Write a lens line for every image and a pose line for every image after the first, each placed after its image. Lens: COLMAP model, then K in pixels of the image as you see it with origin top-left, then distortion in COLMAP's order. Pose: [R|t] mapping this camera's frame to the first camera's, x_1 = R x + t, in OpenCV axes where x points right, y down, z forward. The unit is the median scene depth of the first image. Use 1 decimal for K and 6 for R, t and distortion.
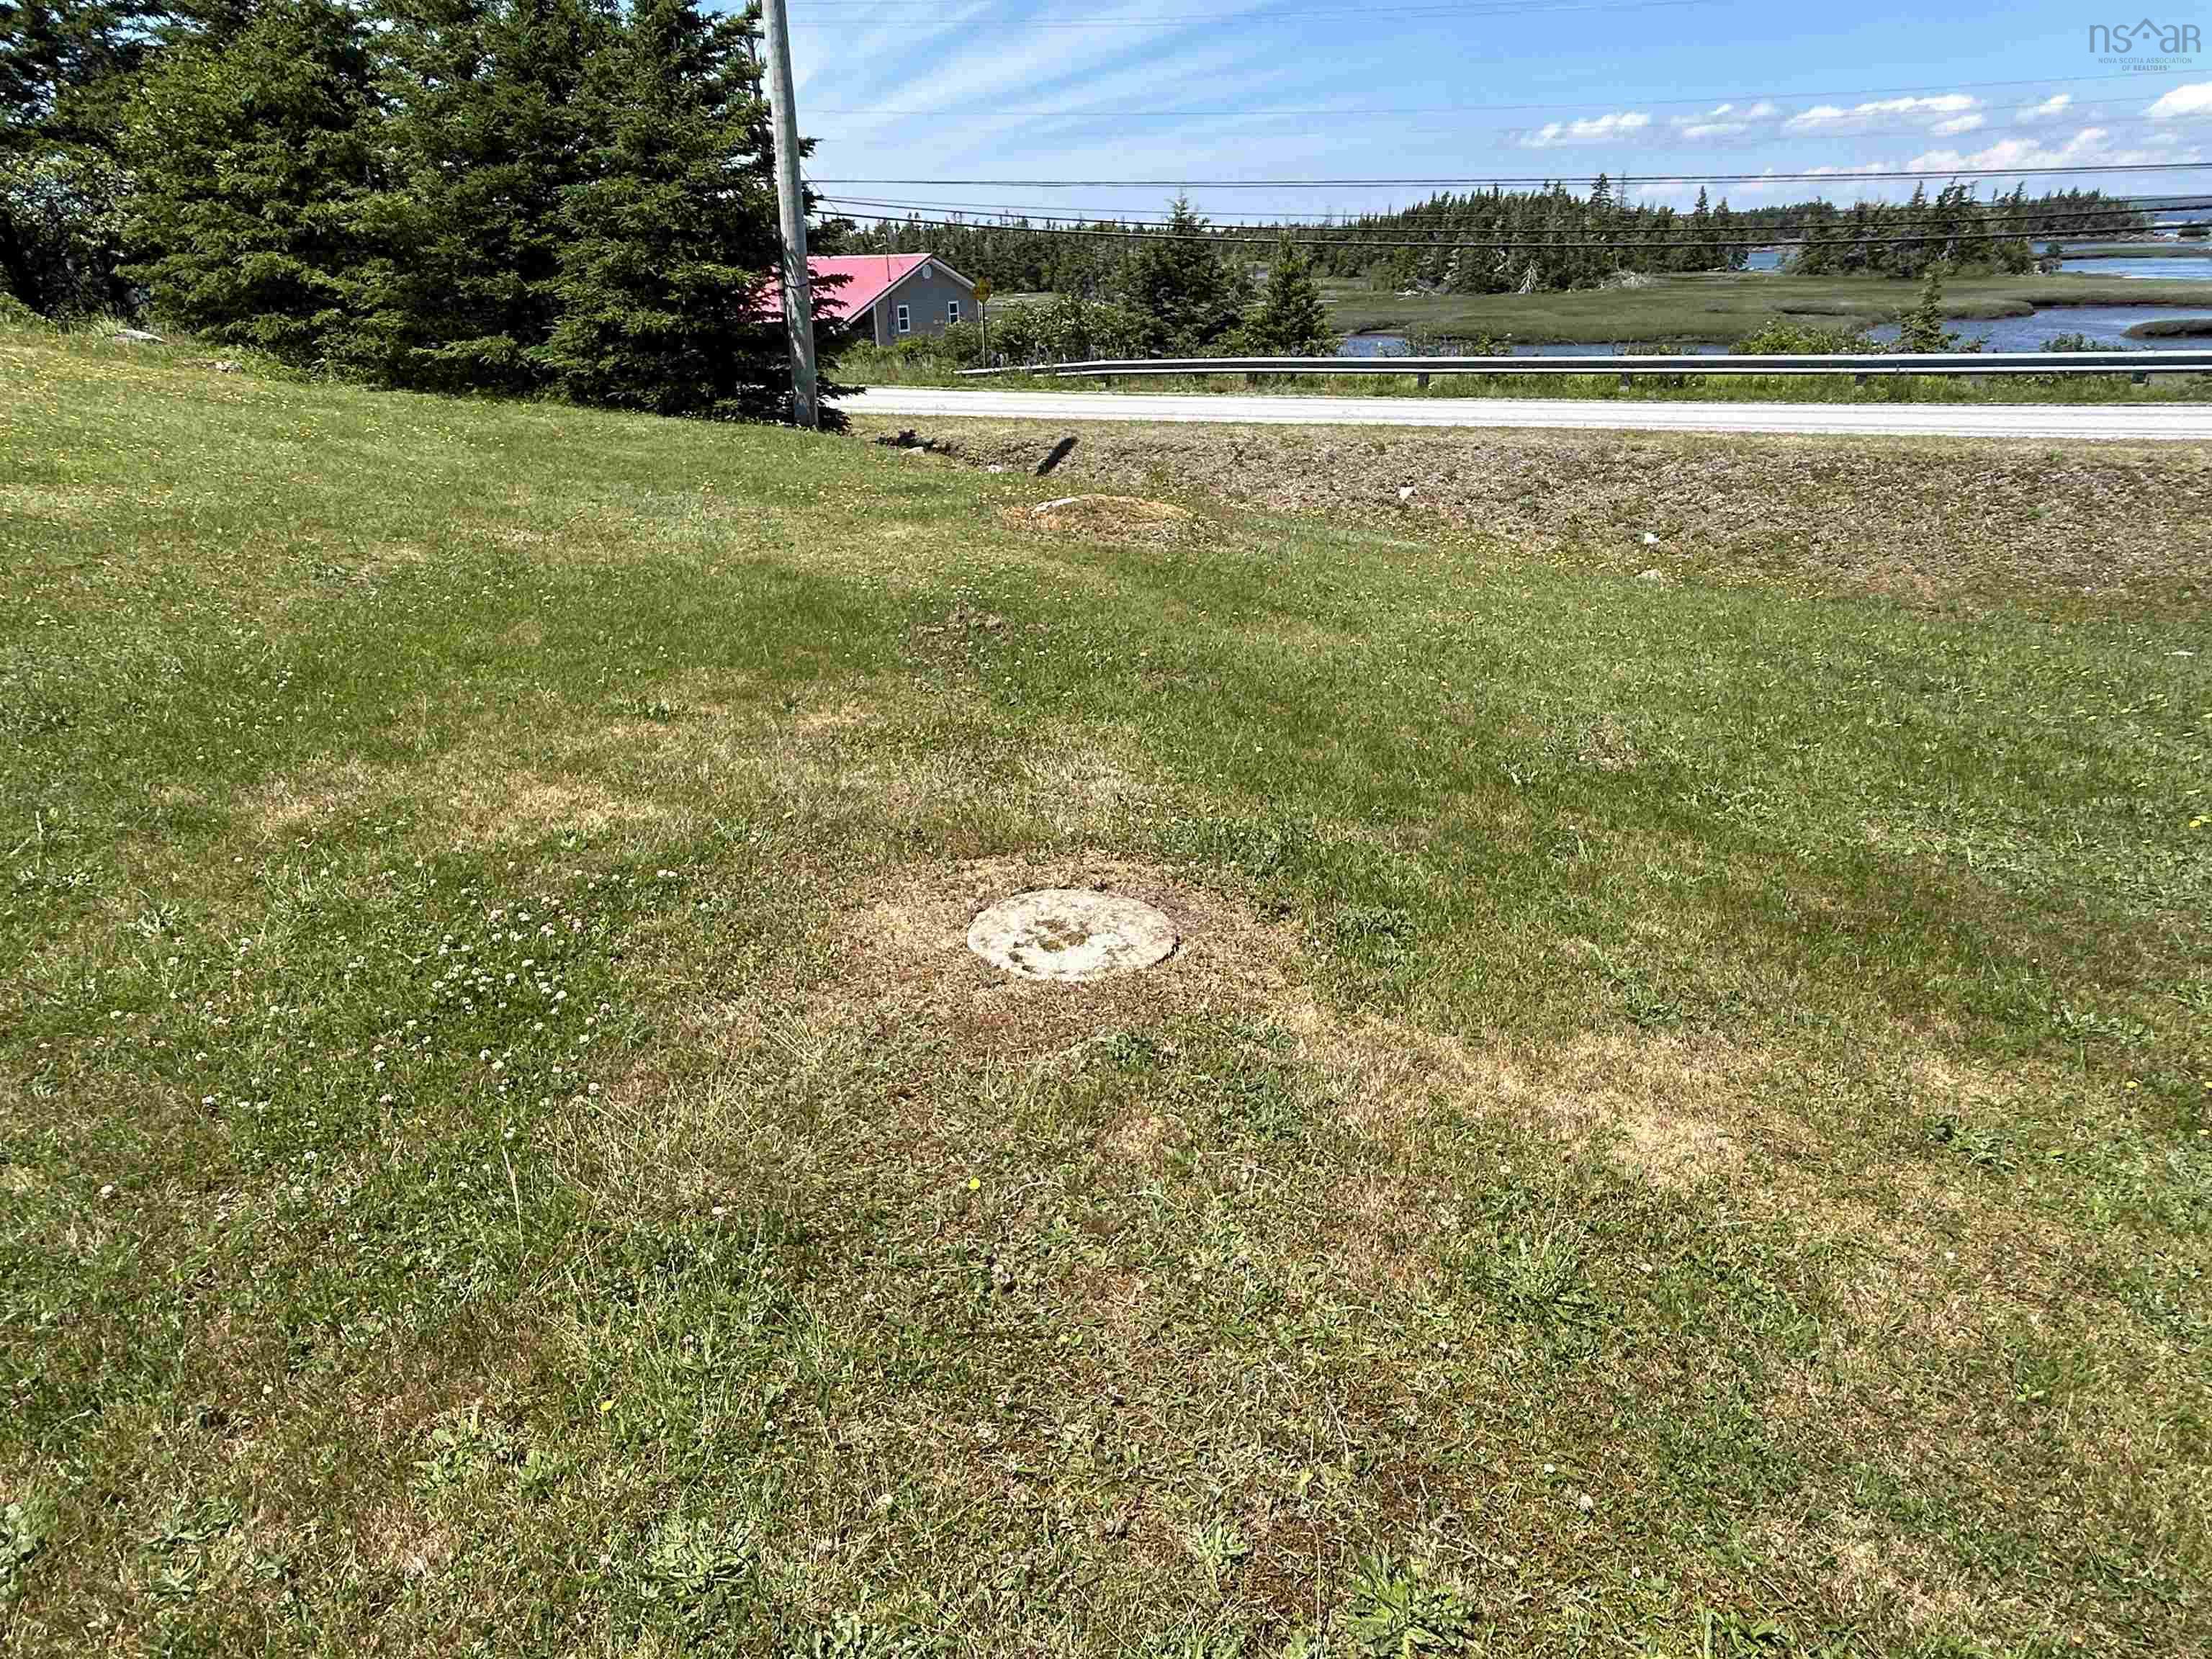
lens RADIAL K [[1331.4, 0, 1091.4], [0, 1331.4, 833.0], [0, 0, 1]] dist [-0.011231, -0.000905]
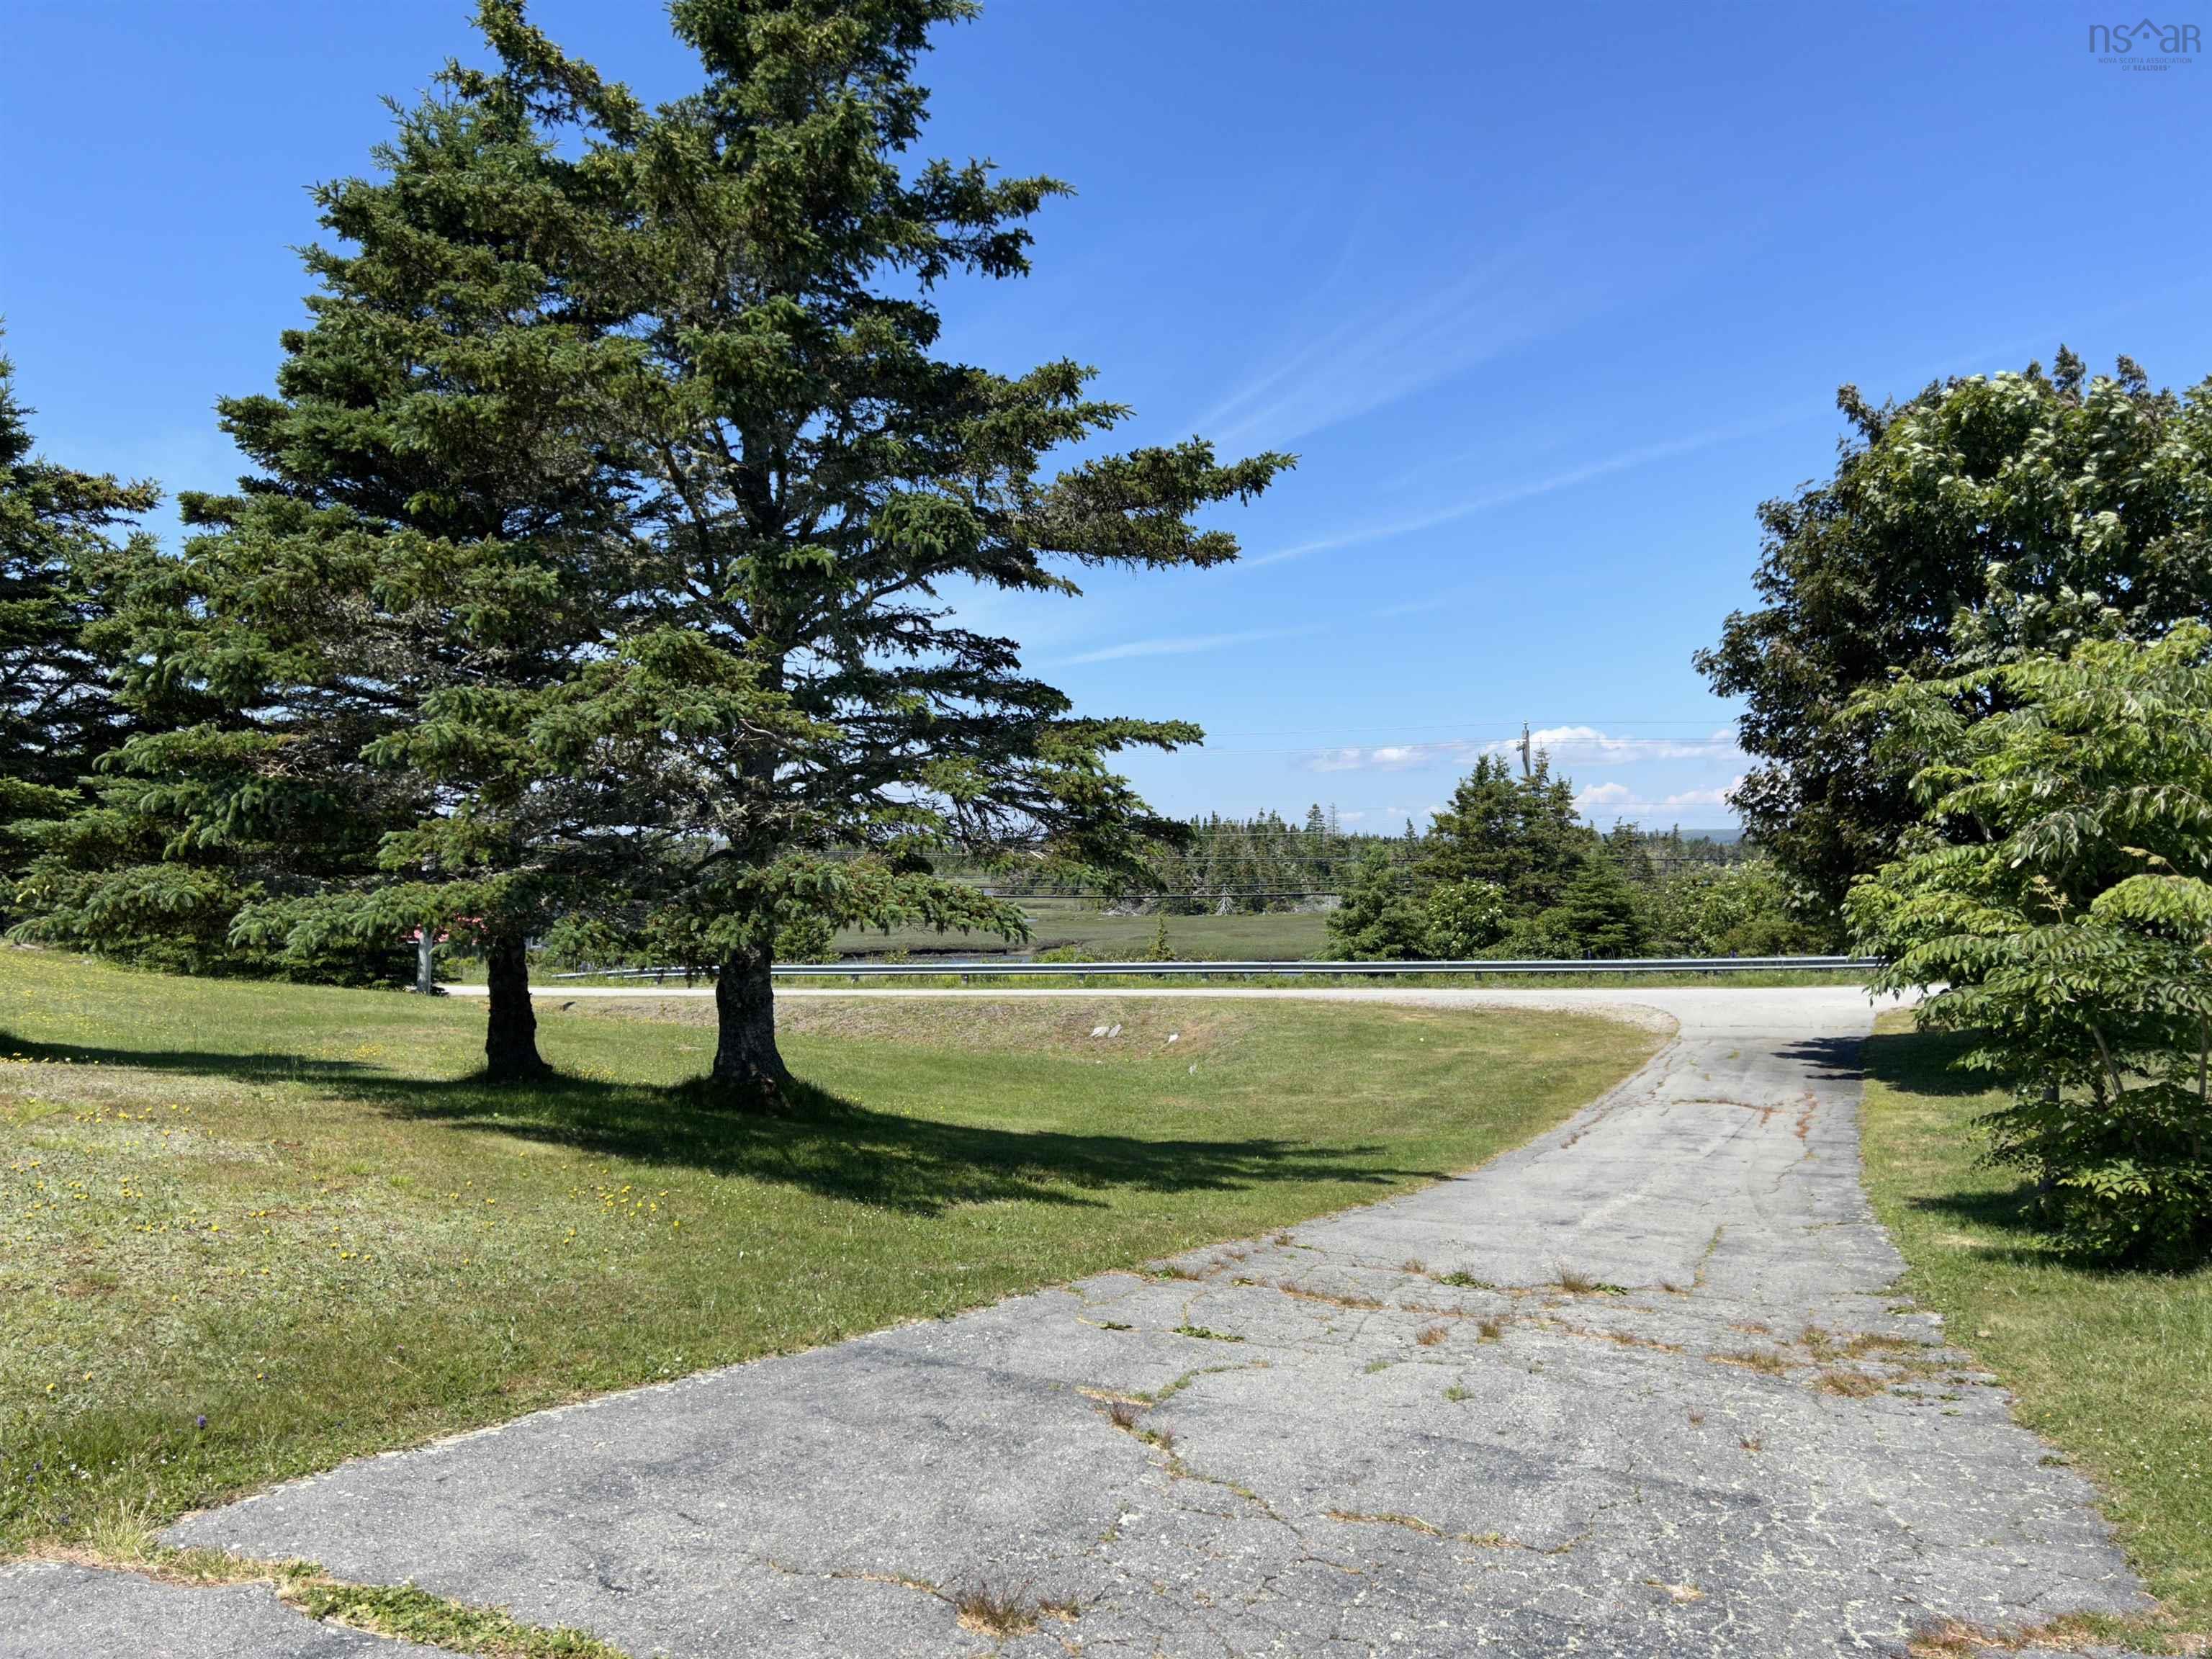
lens RADIAL K [[1653.3, 0, 1121.5], [0, 1653.3, 830.3], [0, 0, 1]] dist [0.058920, -0.054671]
pose [[0.985243, 0.025802, 0.169204, 0.371884], [0.047204, 0.909273, -0.413515, 0.531624], [-0.164522, 0.415400, 0.894637, -1.445549]]
